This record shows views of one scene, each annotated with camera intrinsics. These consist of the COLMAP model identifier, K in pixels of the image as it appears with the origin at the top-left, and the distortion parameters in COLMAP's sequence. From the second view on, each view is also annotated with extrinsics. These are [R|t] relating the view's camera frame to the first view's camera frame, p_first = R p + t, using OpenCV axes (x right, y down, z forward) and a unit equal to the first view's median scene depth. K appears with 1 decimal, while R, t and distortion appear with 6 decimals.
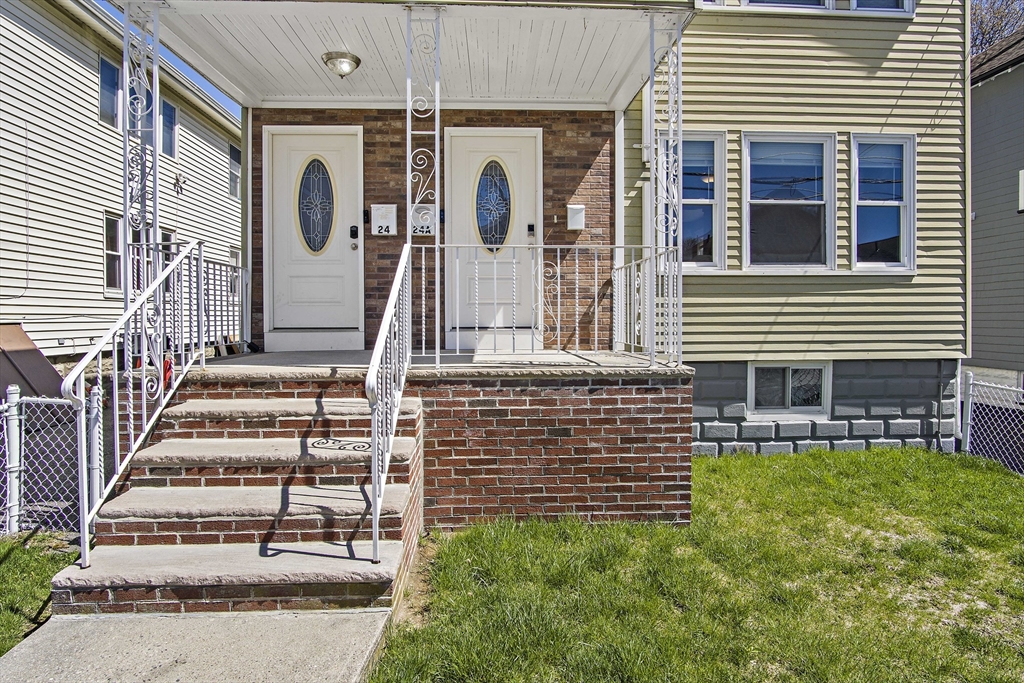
lens RADIAL K [[559.0, 0, 514.8], [0, 559.0, 335.5], [0, 0, 1]] dist [-0.018659, -0.002883]
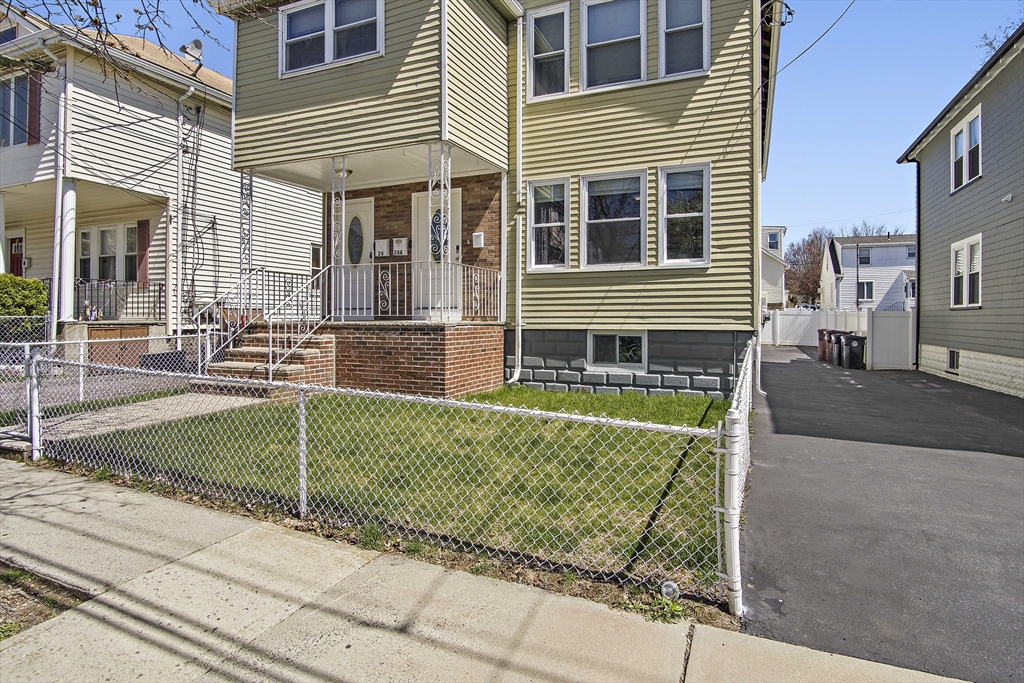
lens RADIAL K [[559.0, 0, 504.5], [0, 559.0, 333.0], [0, 0, 1]] dist [-0.018659, -0.002883]
pose [[0.896232, 0.015883, -0.443300, 0.902310], [-0.017864, 0.999840, -0.000292, 0.059855], [0.443225, 0.008180, 0.896373, -0.430953]]
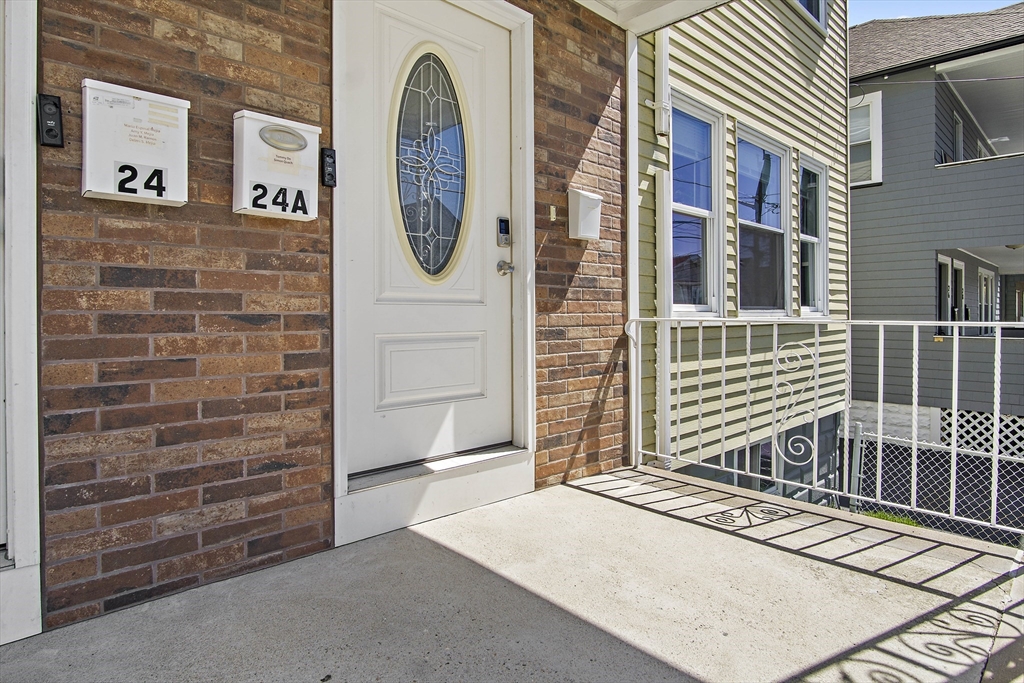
lens RADIAL K [[559.0, 0, 511.9], [0, 559.0, 320.6], [0, 0, 1]] dist [-0.018659, -0.002883]
pose [[0.767065, -0.004895, 0.641550, -0.260515], [0.015177, 0.999830, -0.010517, -0.111604], [-0.641390, 0.017804, 0.767009, 0.652689]]
